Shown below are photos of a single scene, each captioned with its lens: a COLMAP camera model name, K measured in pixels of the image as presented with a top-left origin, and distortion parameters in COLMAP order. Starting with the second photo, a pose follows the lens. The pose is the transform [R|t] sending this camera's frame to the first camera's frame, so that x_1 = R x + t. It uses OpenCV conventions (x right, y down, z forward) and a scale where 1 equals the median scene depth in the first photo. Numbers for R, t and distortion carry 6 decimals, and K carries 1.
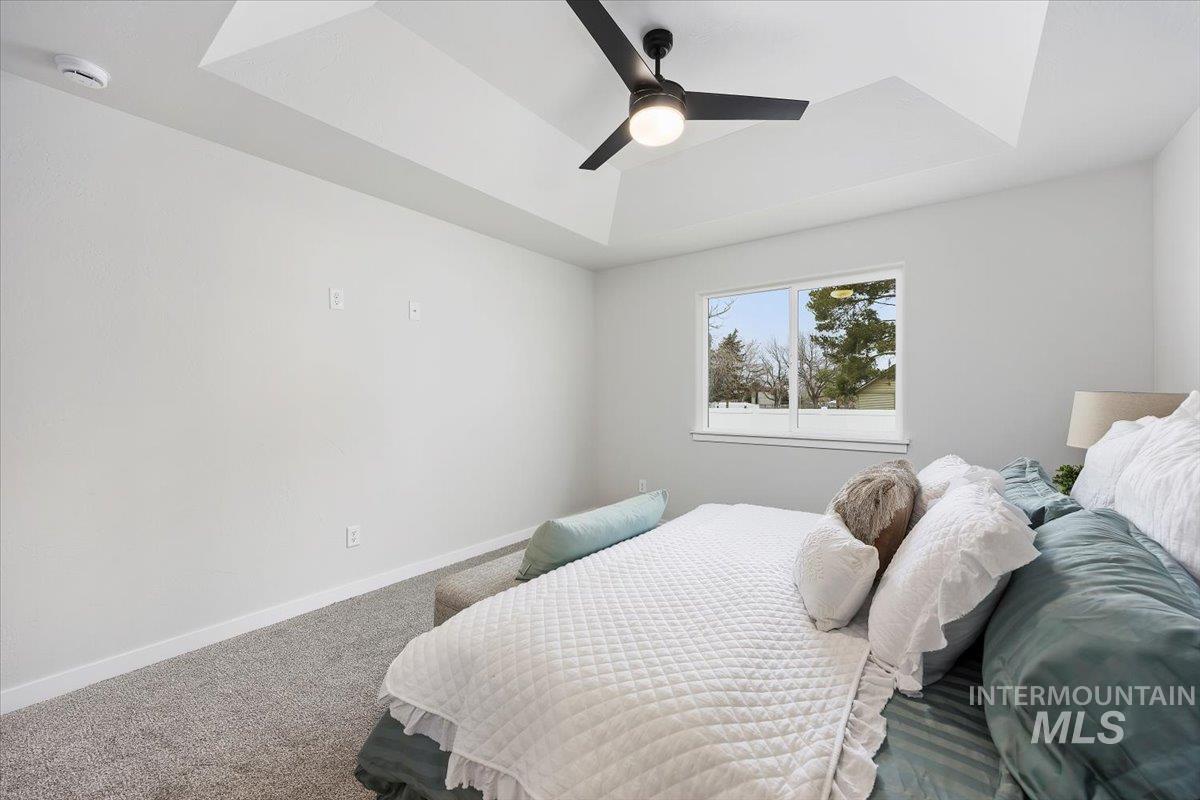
lens RADIAL K [[458.6, 0, 598.6], [0, 458.6, 399.8], [0, 0, 1]] dist [-0.003560, 0.000381]
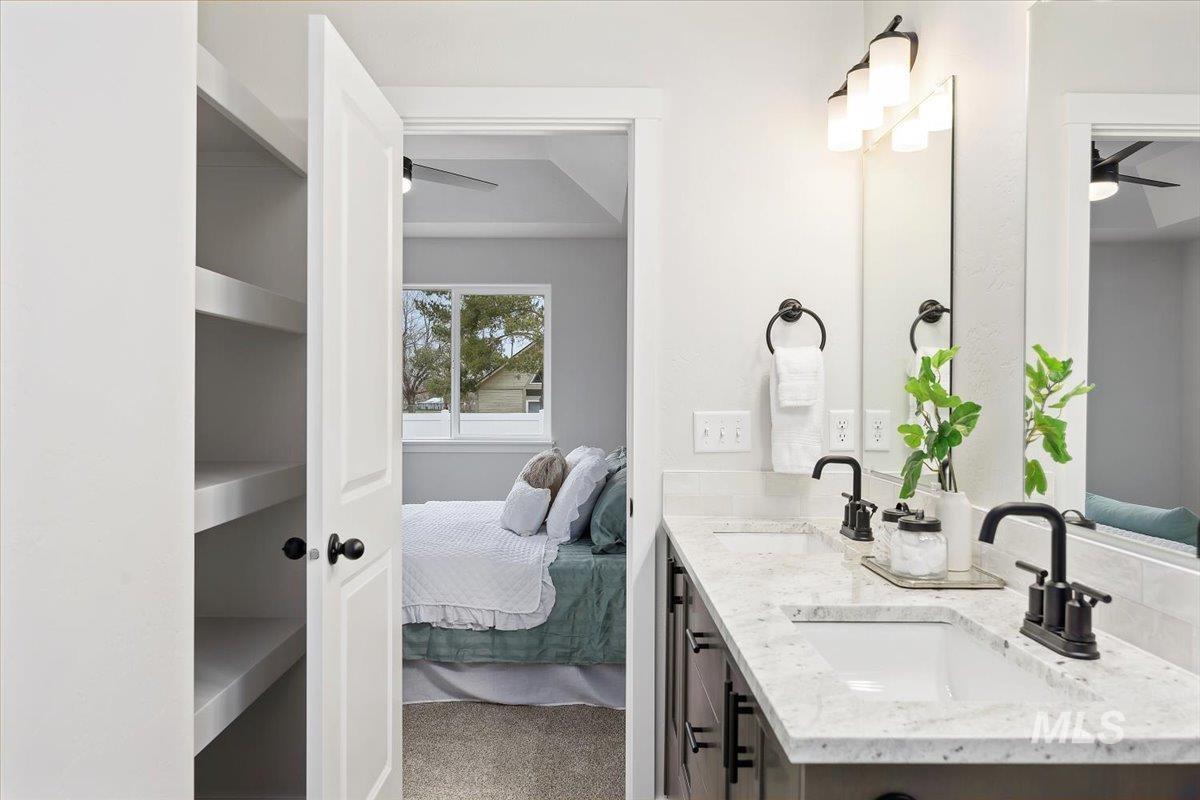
lens RADIAL K [[874.8, 0, 597.1], [0, 874.8, 400.0], [0, 0, 1]] dist [-0.010555, 0.005840]
pose [[0.786282, -0.003412, 0.617858, -1.217936], [0.000665, 0.999989, 0.004677, -0.052593], [-0.617867, -0.003267, 0.786276, -1.625158]]
